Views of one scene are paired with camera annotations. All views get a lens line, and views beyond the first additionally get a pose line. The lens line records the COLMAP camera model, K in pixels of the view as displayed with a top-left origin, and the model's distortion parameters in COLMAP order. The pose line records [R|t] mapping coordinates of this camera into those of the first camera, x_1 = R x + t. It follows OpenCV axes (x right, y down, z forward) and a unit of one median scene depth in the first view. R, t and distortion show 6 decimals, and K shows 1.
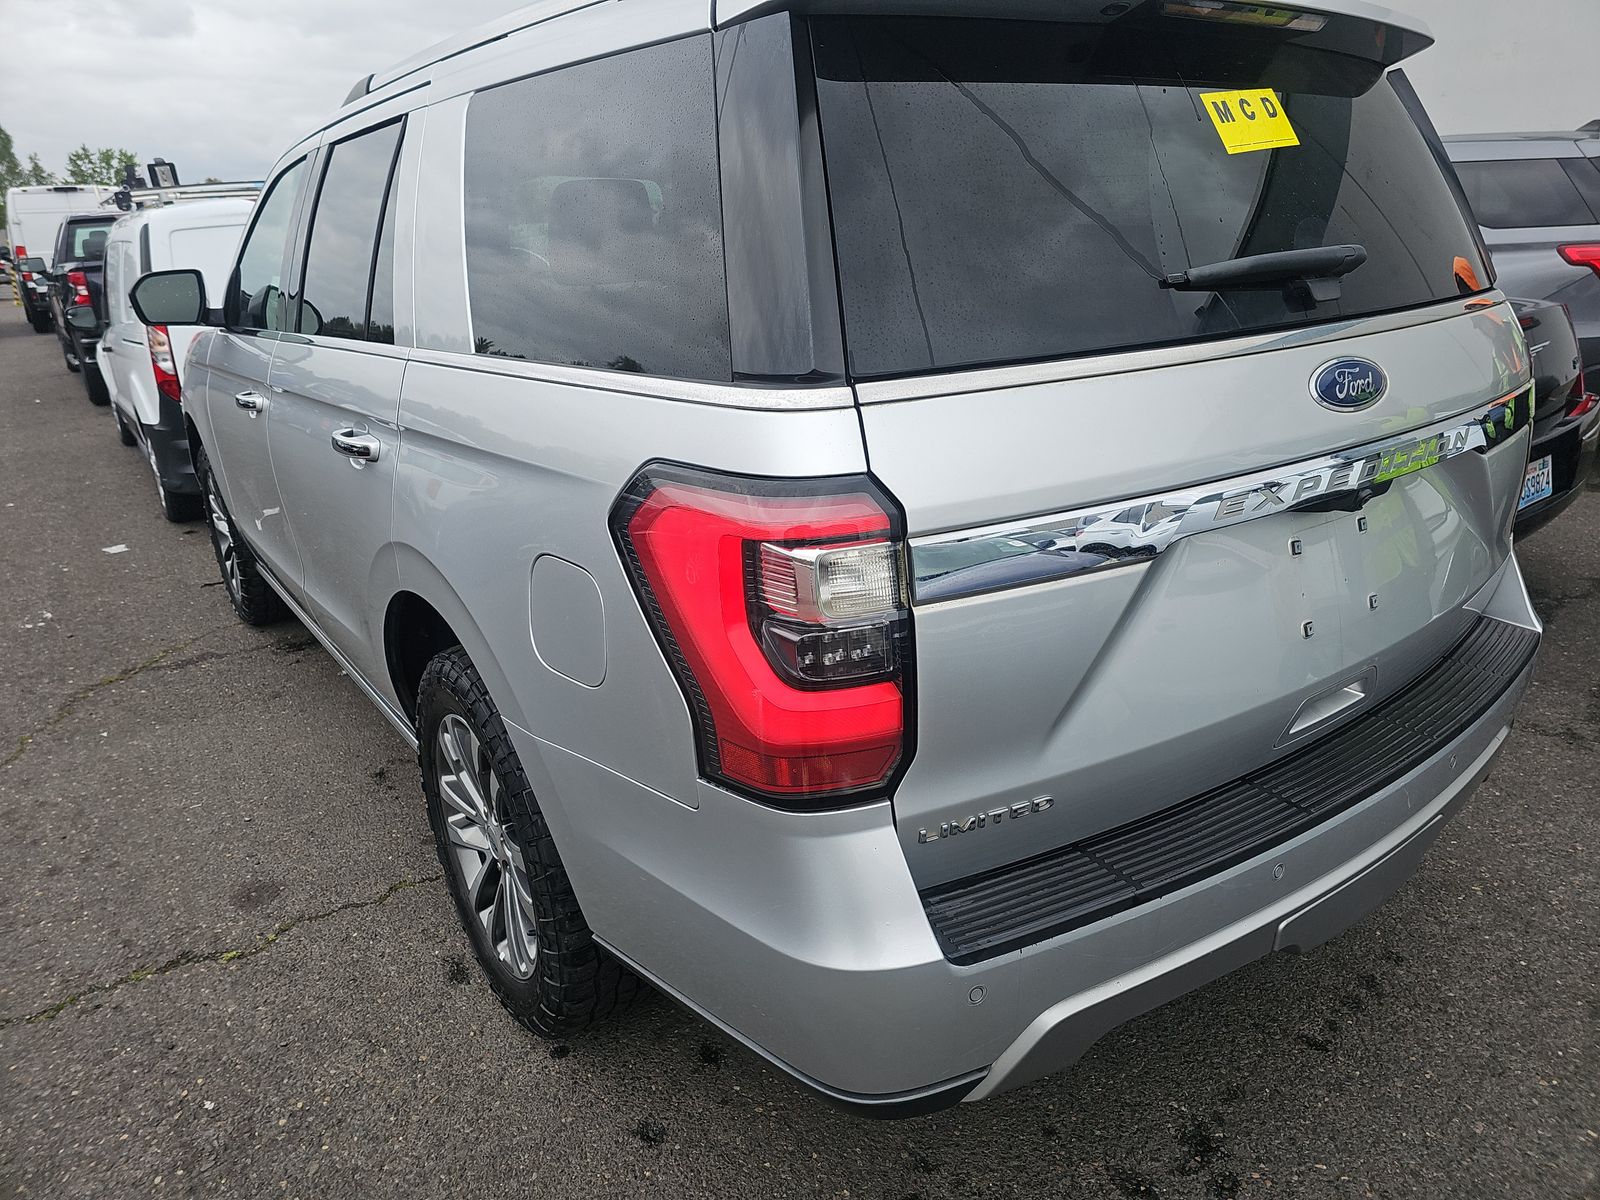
lens RADIAL K [[1077.0, 0, 800.0], [0, 1077.0, 575.1], [0, 0, 1]] dist [0.001858, 0.000219]
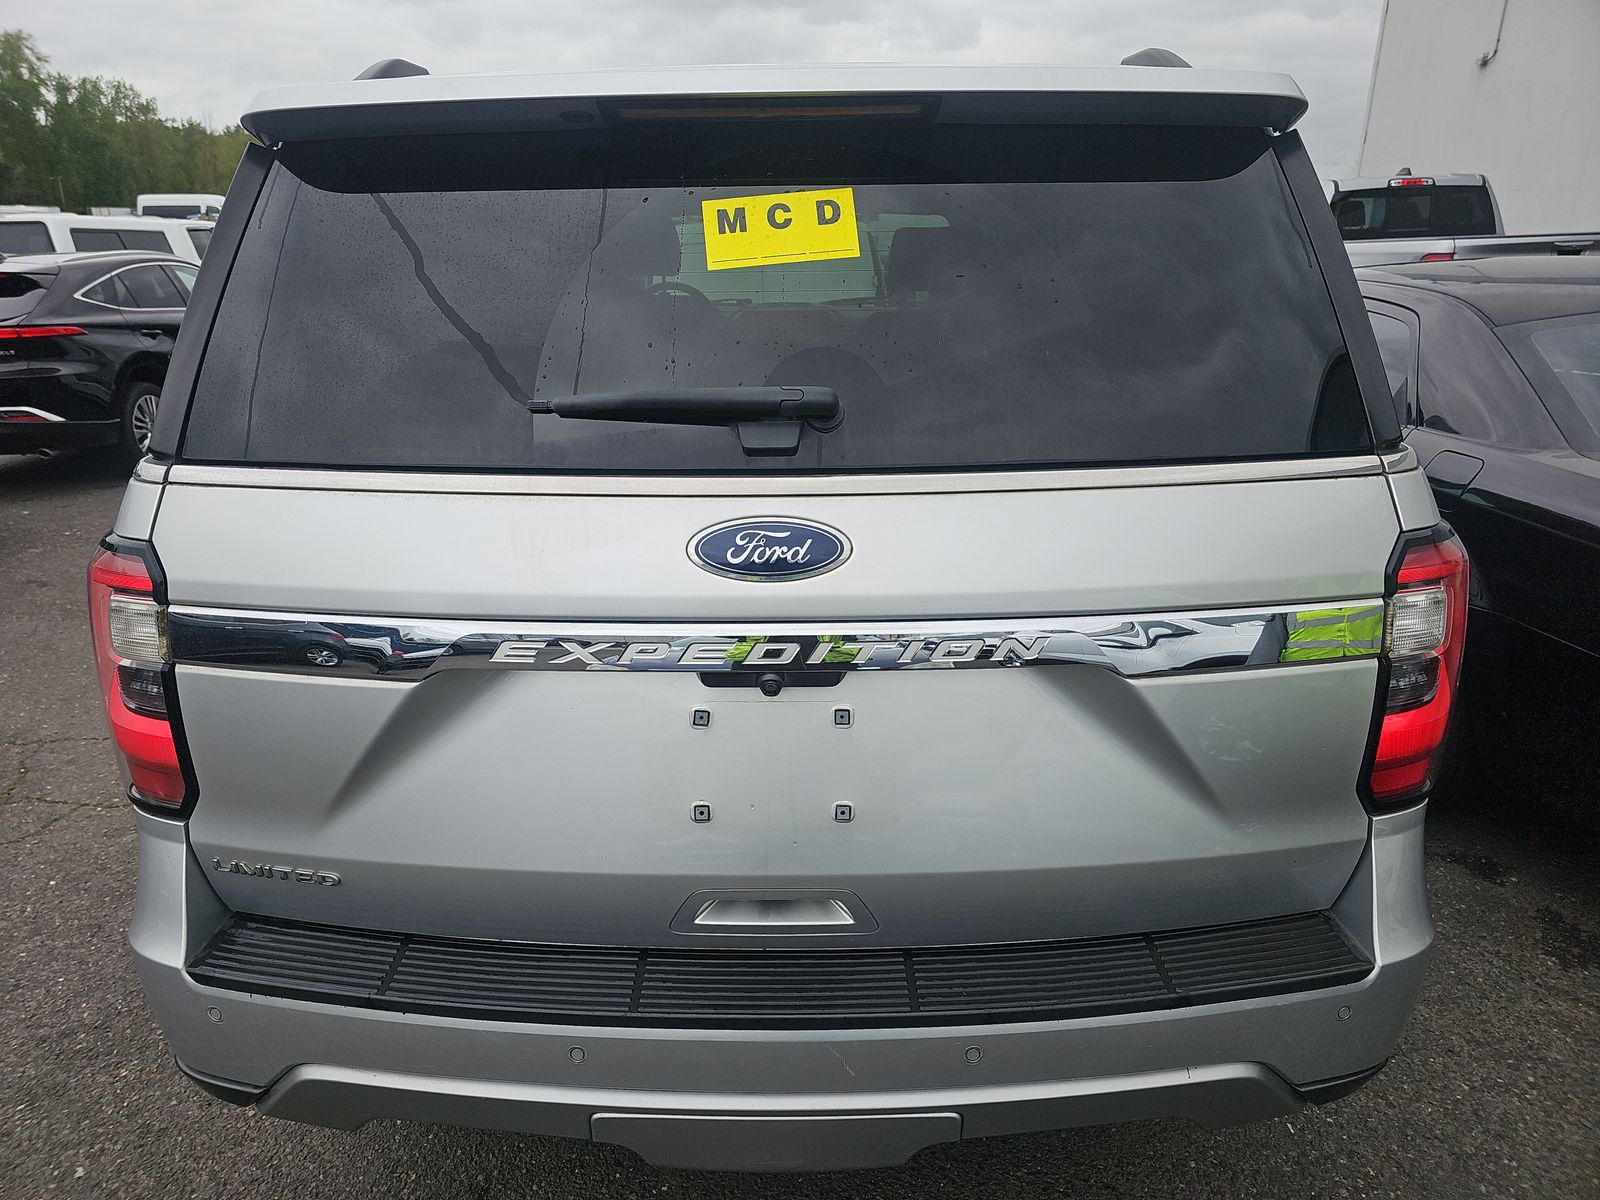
lens RADIAL K [[1069.5, 0, 800.0], [0, 1069.5, 600.0], [0, 0, 1]] dist [-0.000810, -0.001260]
pose [[0.820066, 0.219051, -0.528686, 1.113749], [-0.208858, 0.974679, 0.079873, -0.239313], [0.532795, 0.044919, 0.845051, 0.349141]]
